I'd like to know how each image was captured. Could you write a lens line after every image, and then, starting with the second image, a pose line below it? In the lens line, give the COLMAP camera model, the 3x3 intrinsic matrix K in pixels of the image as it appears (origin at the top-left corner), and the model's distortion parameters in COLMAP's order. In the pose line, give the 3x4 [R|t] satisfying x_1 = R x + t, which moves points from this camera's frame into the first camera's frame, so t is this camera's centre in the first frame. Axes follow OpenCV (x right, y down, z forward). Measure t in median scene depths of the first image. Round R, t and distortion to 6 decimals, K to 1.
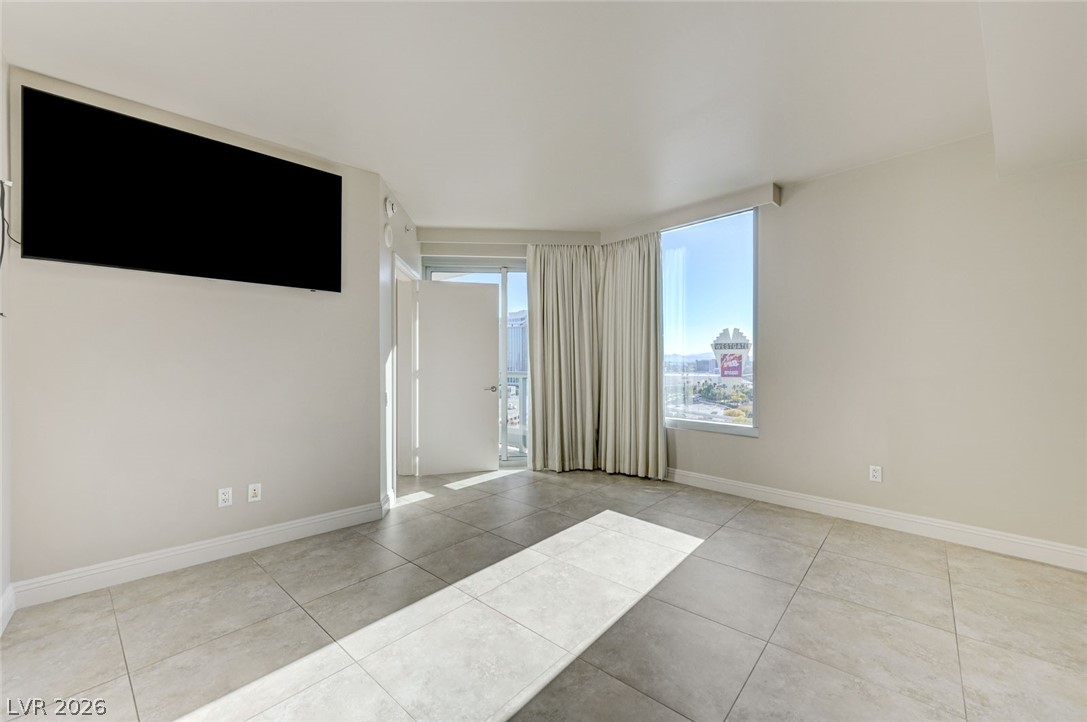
lens RADIAL K [[430.4, 0, 533.7], [0, 430.4, 365.1], [0, 0, 1]] dist [0.001086, 0.000844]
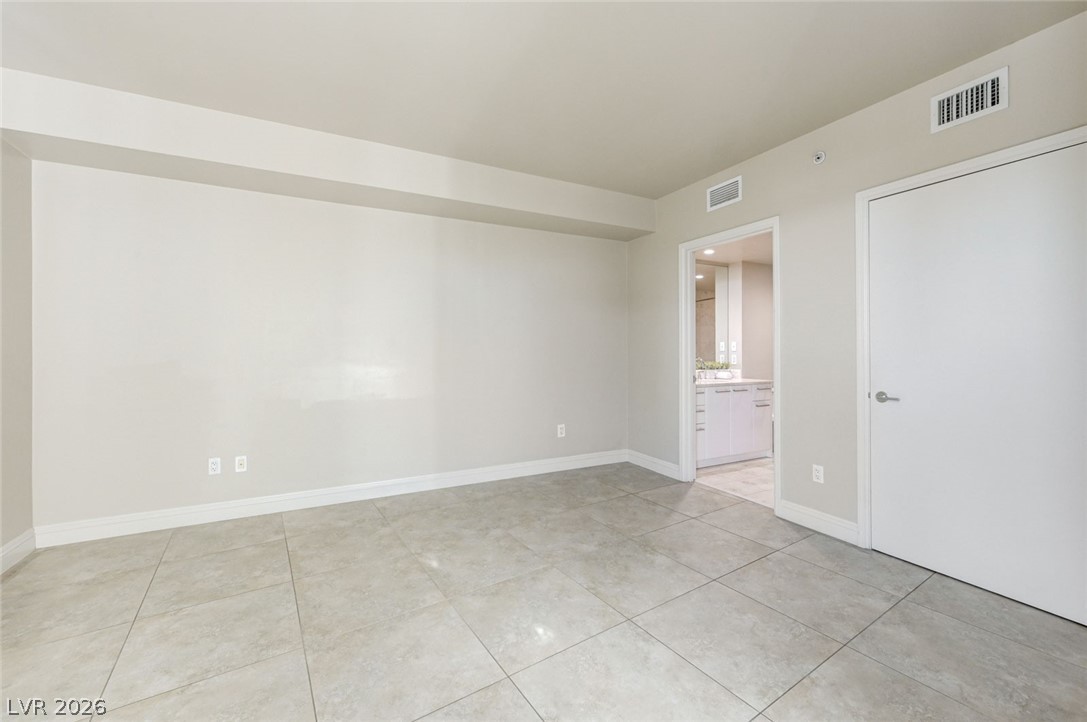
lens RADIAL K [[430.4, 0, 542.2], [0, 430.4, 353.4], [0, 0, 1]] dist [0.001086, 0.000844]
pose [[-0.969609, 0.000255, 0.244660, -0.129024], [0.003963, 0.999885, 0.014666, -0.008749], [-0.244628, 0.015190, -0.969498, 1.360333]]
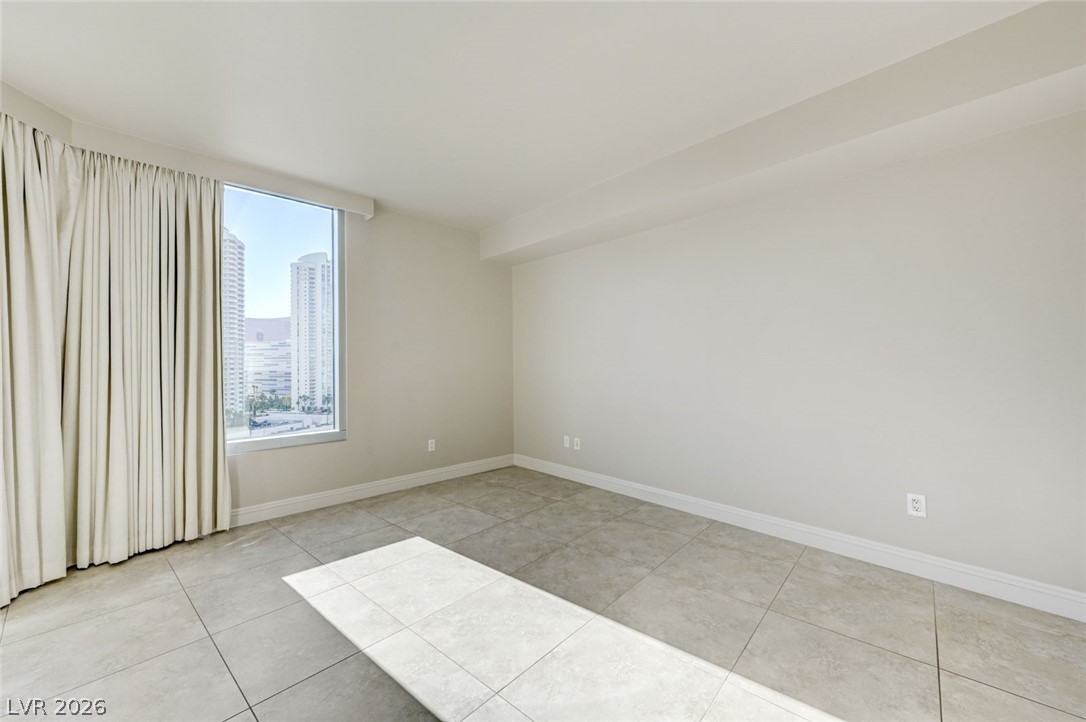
lens RADIAL K [[430.0, 0, 561.5], [0, 430.0, 362.5], [0, 0, 1]] dist [0.001086, 0.000844]
pose [[-0.038463, 0.002974, 0.999256, -0.617746], [0.013562, 0.999905, -0.002454, -0.002718], [-0.999168, 0.013457, -0.038499, 0.658797]]
